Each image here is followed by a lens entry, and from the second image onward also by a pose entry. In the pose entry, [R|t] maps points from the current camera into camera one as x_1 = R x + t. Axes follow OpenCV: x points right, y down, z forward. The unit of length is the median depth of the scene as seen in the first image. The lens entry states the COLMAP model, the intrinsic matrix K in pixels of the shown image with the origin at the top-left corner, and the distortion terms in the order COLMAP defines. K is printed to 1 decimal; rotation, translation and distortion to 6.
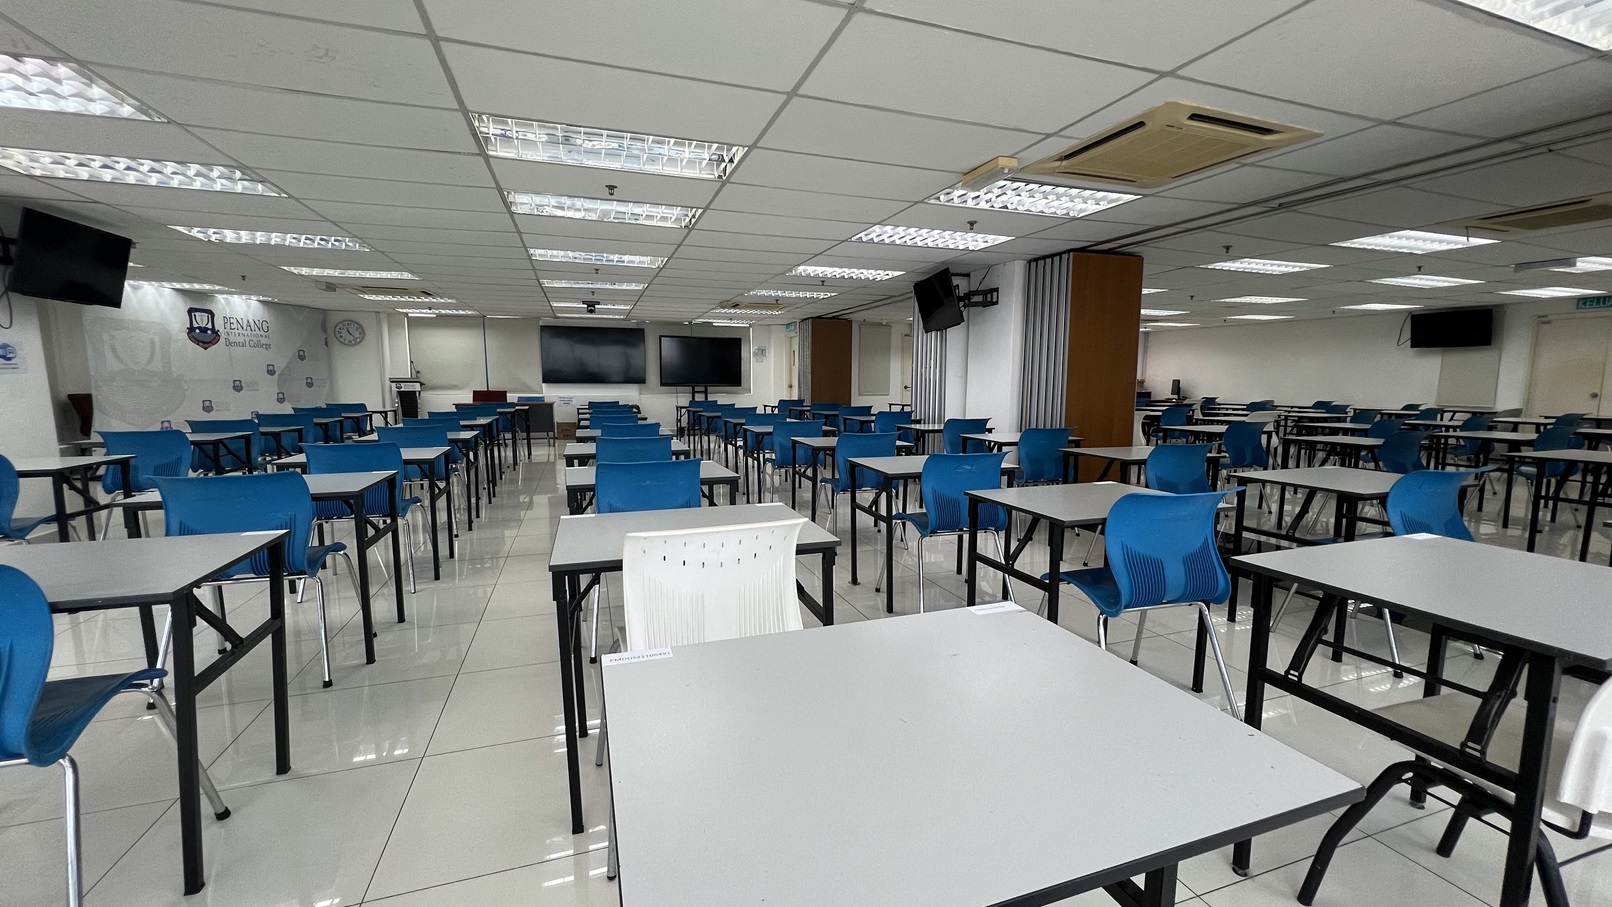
lens RADIAL K [[643.9, 0, 810.4], [0, 643.9, 464.2], [0, 0, 1]] dist [-0.007744, 0.003080]
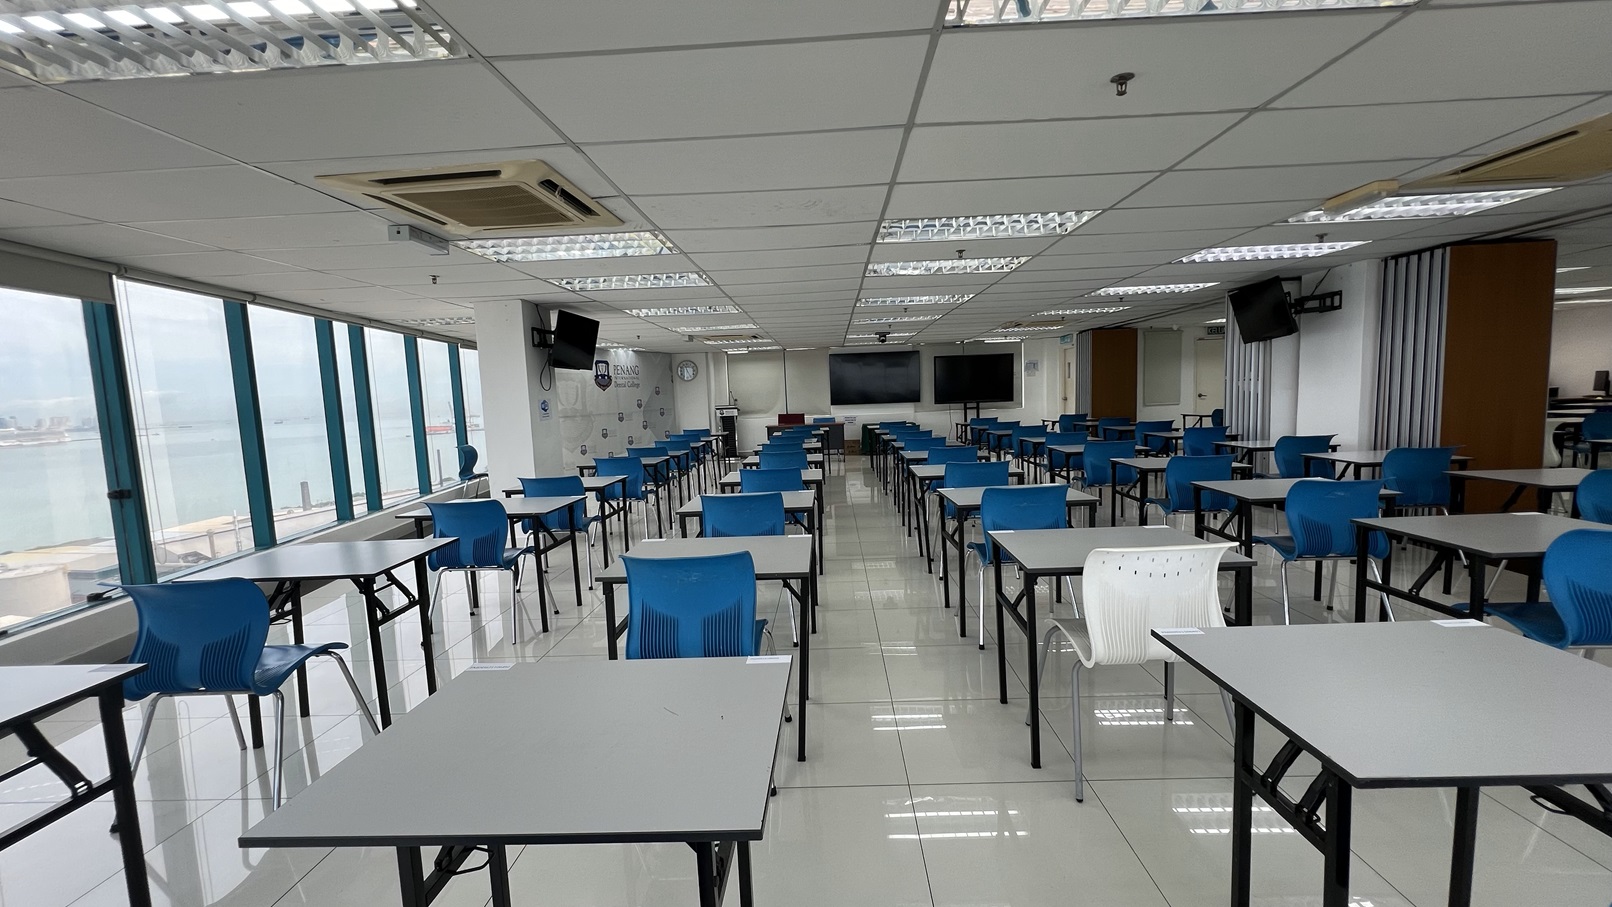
lens RADIAL K [[643.9, 0, 810.4], [0, 643.9, 464.2], [0, 0, 1]] dist [-0.007744, 0.003080]
pose [[0.932615, -0.001226, -0.360871, -0.080211], [-0.004466, 0.999878, -0.014940, -0.011132], [0.360845, 0.015545, 0.932496, -0.113482]]
